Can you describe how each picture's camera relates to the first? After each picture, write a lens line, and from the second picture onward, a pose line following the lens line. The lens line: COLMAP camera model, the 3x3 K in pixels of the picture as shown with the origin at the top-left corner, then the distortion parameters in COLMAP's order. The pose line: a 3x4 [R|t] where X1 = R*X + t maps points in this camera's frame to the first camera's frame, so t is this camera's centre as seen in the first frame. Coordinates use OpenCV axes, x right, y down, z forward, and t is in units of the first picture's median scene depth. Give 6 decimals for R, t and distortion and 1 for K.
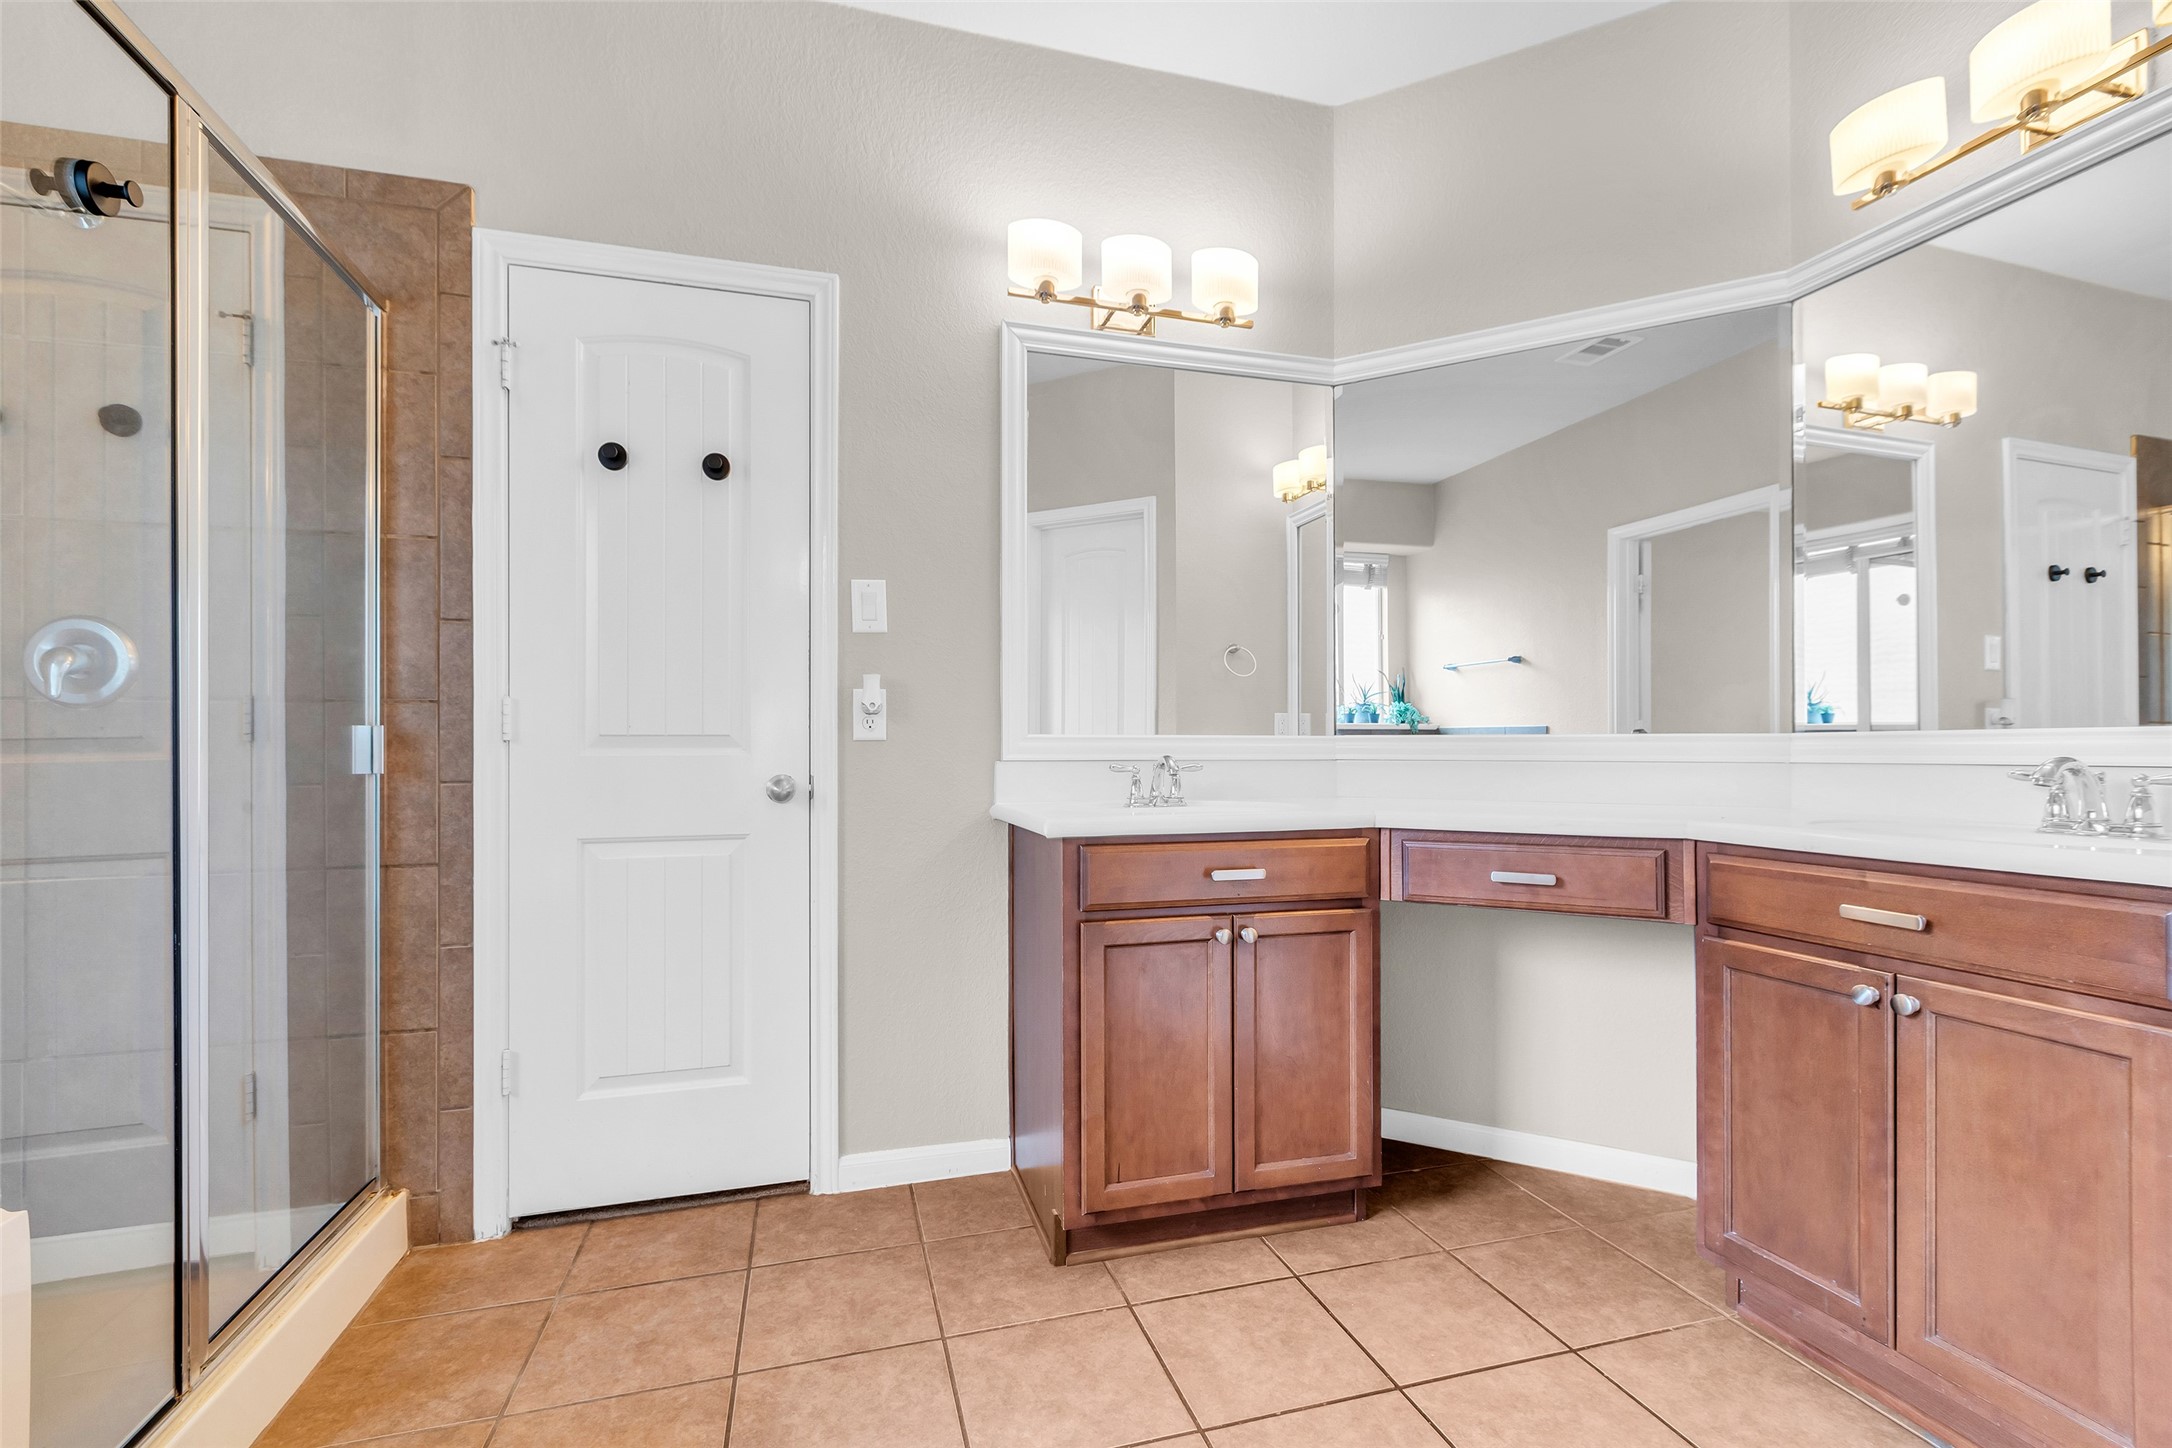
lens RADIAL K [[967.3, 0, 1098.4], [0, 967.3, 742.3], [0, 0, 1]] dist [0.003016, -0.000616]
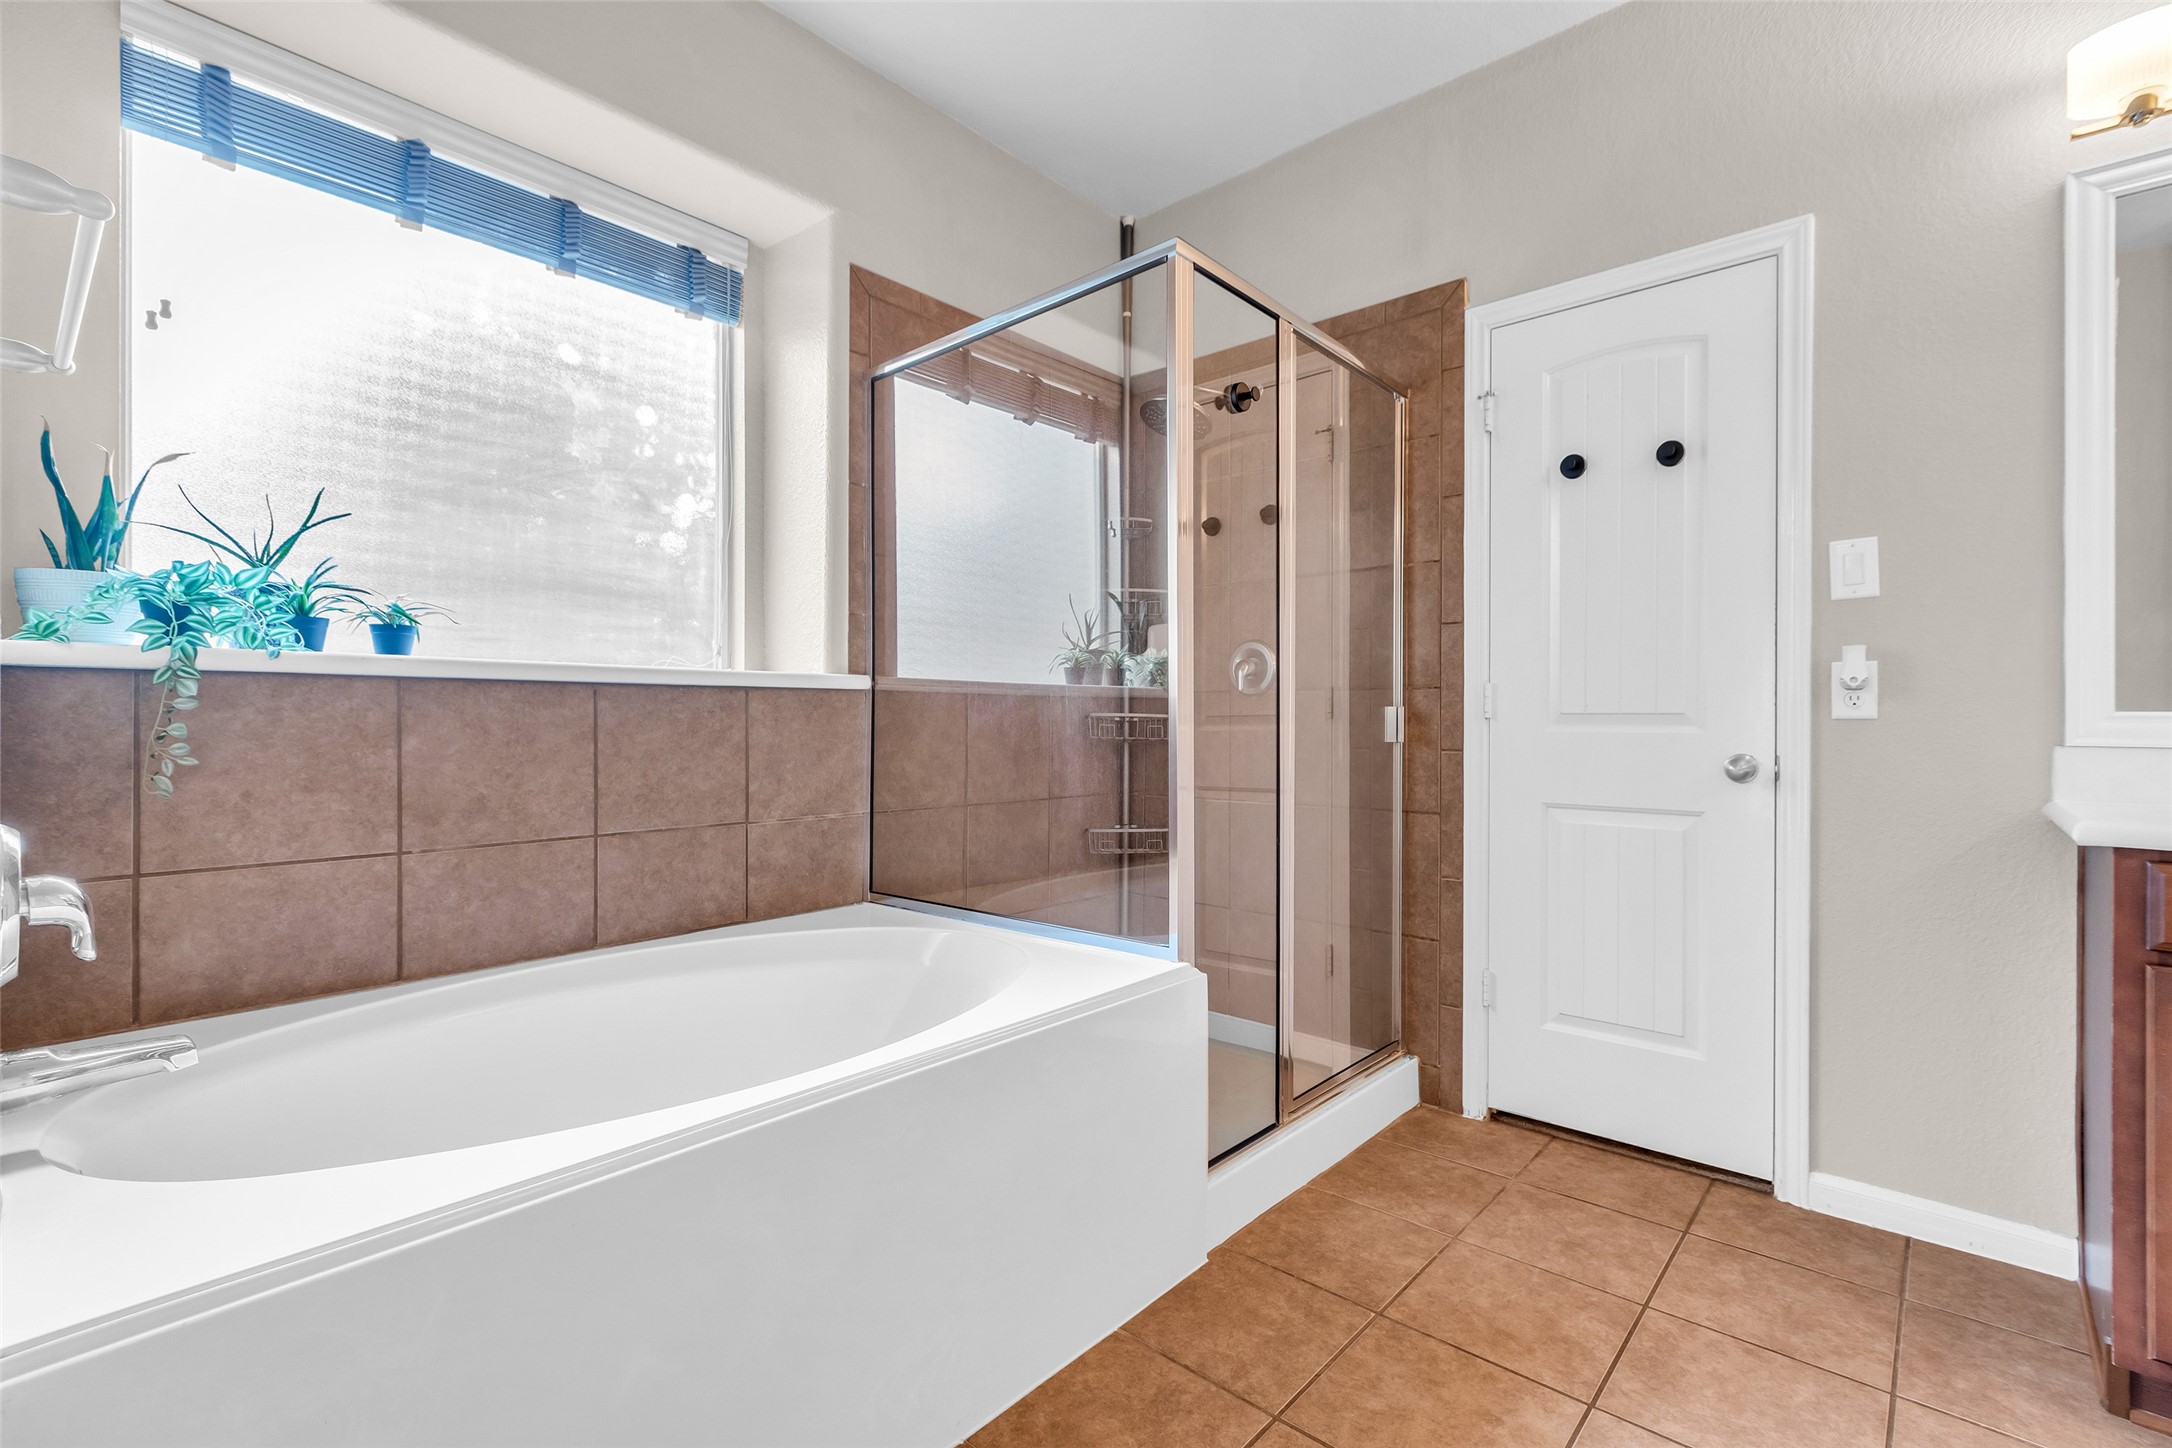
lens RADIAL K [[967.3, 0, 1085.0], [0, 967.3, 721.0], [0, 0, 1]] dist [0.003016, -0.000616]
pose [[0.522897, 0.005615, -0.852377, 0.172275], [-0.004023, 0.999983, 0.004119, -0.000993], [0.852386, 0.001275, 0.522911, -0.078976]]
